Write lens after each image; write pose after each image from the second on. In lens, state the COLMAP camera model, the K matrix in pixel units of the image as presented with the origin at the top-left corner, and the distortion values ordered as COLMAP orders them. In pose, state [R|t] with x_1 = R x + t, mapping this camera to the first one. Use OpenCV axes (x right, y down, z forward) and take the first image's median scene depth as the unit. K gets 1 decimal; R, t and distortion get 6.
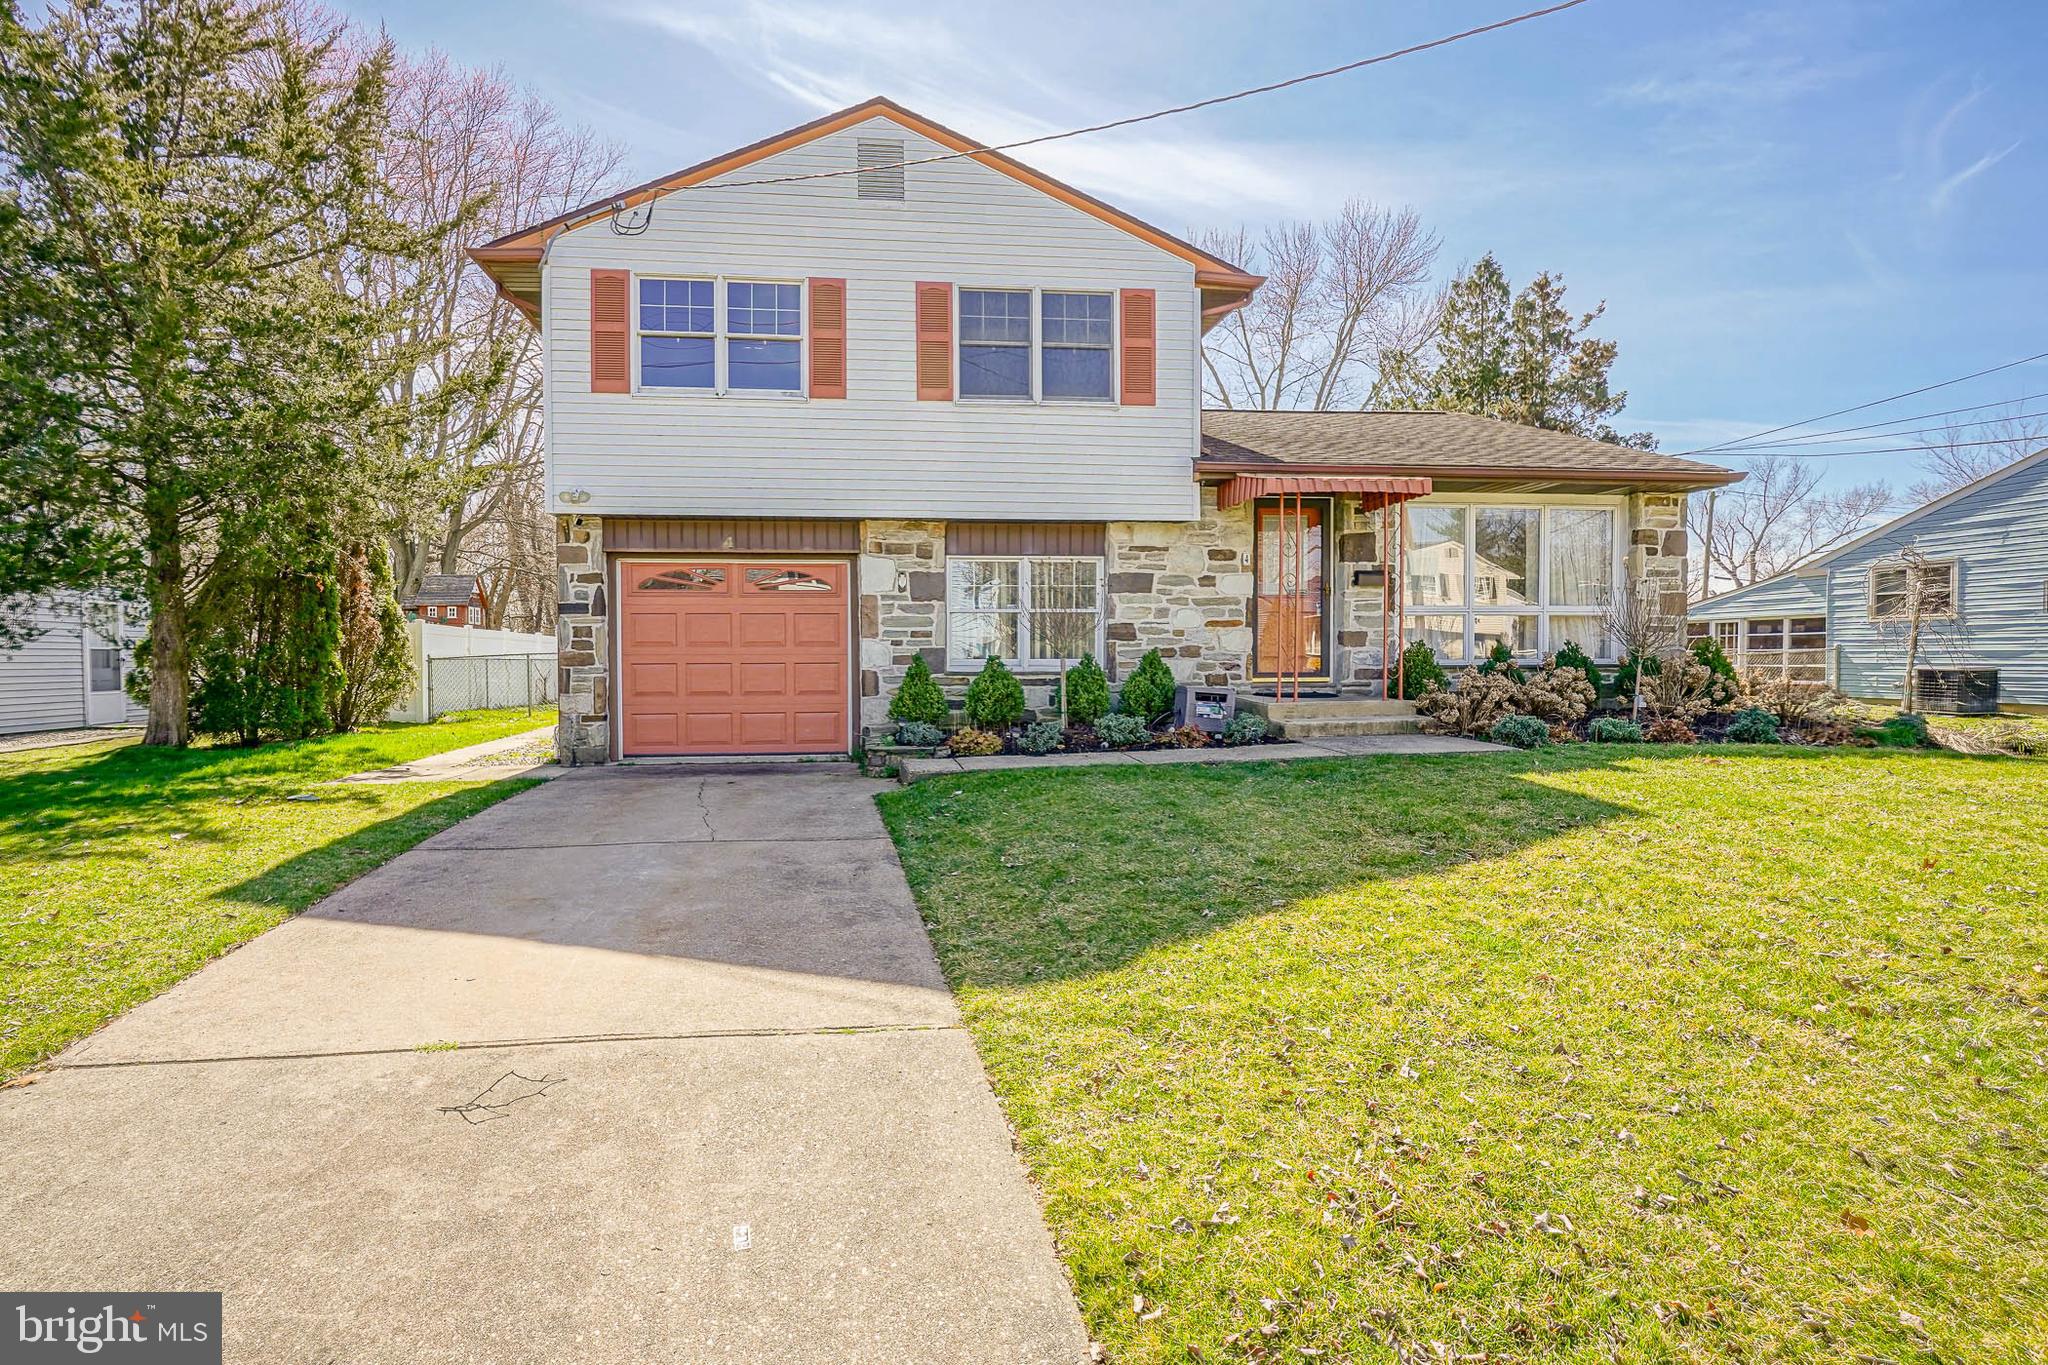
lens RADIAL K [[1015.4, 0, 1024.0], [0, 1015.4, 682.5], [0, 0, 1]] dist [-0.000624, 0.000506]
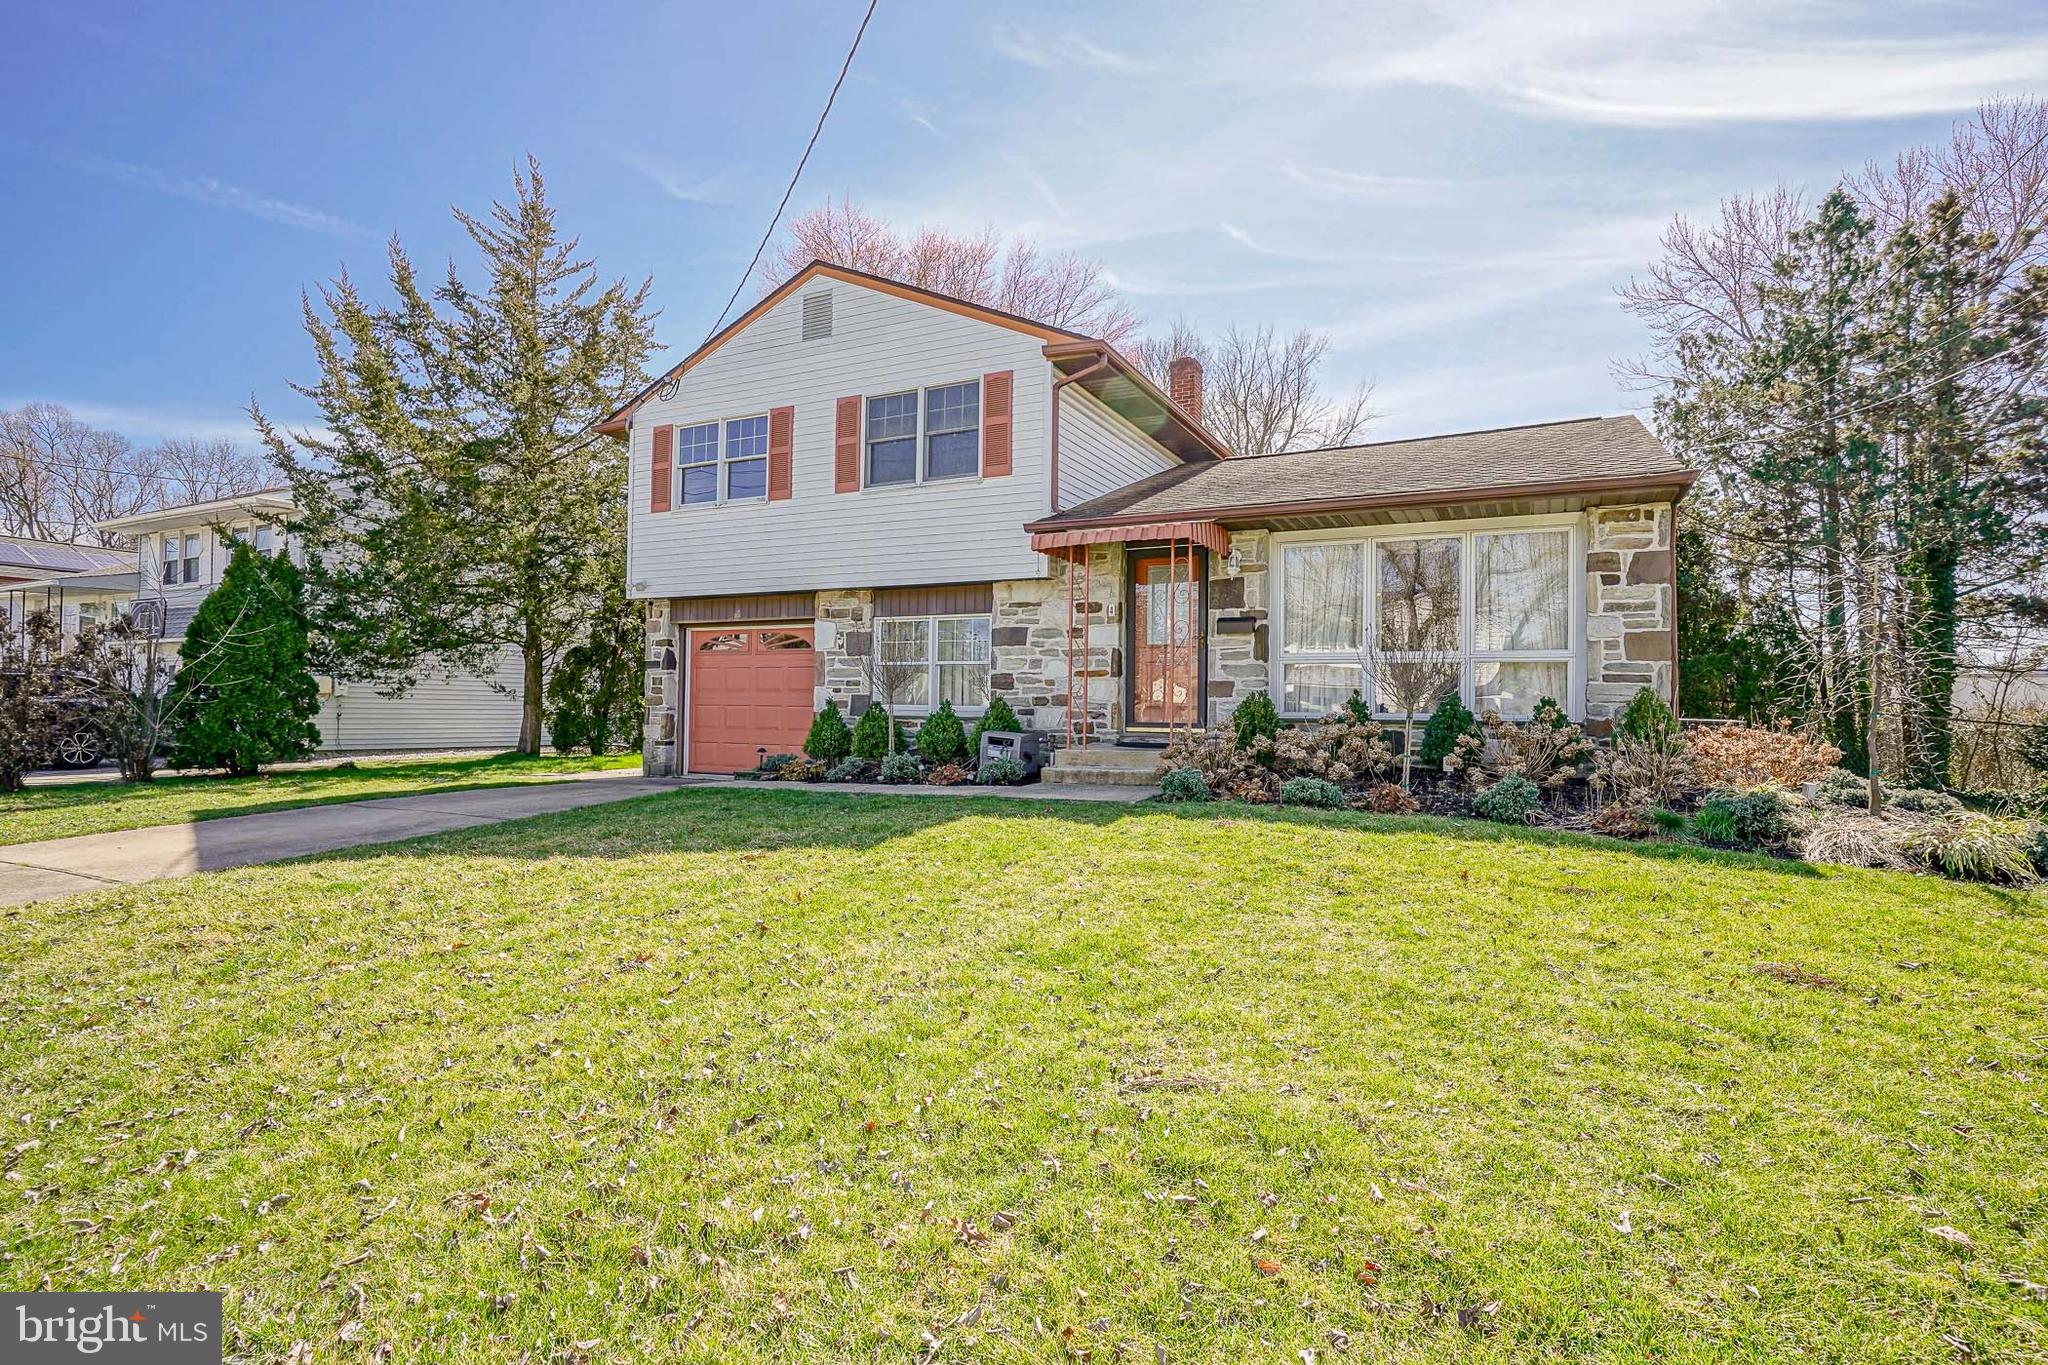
lens RADIAL K [[1018.0, 0, 1024.0], [0, 1018.0, 682.5], [0, 0, 1]] dist [0.005078, 0.000548]
pose [[0.833751, 0.000521, -0.552140, 0.735116], [-0.031146, 0.998452, -0.046090, 0.000837], [0.551261, 0.055624, 0.832477, 0.105793]]
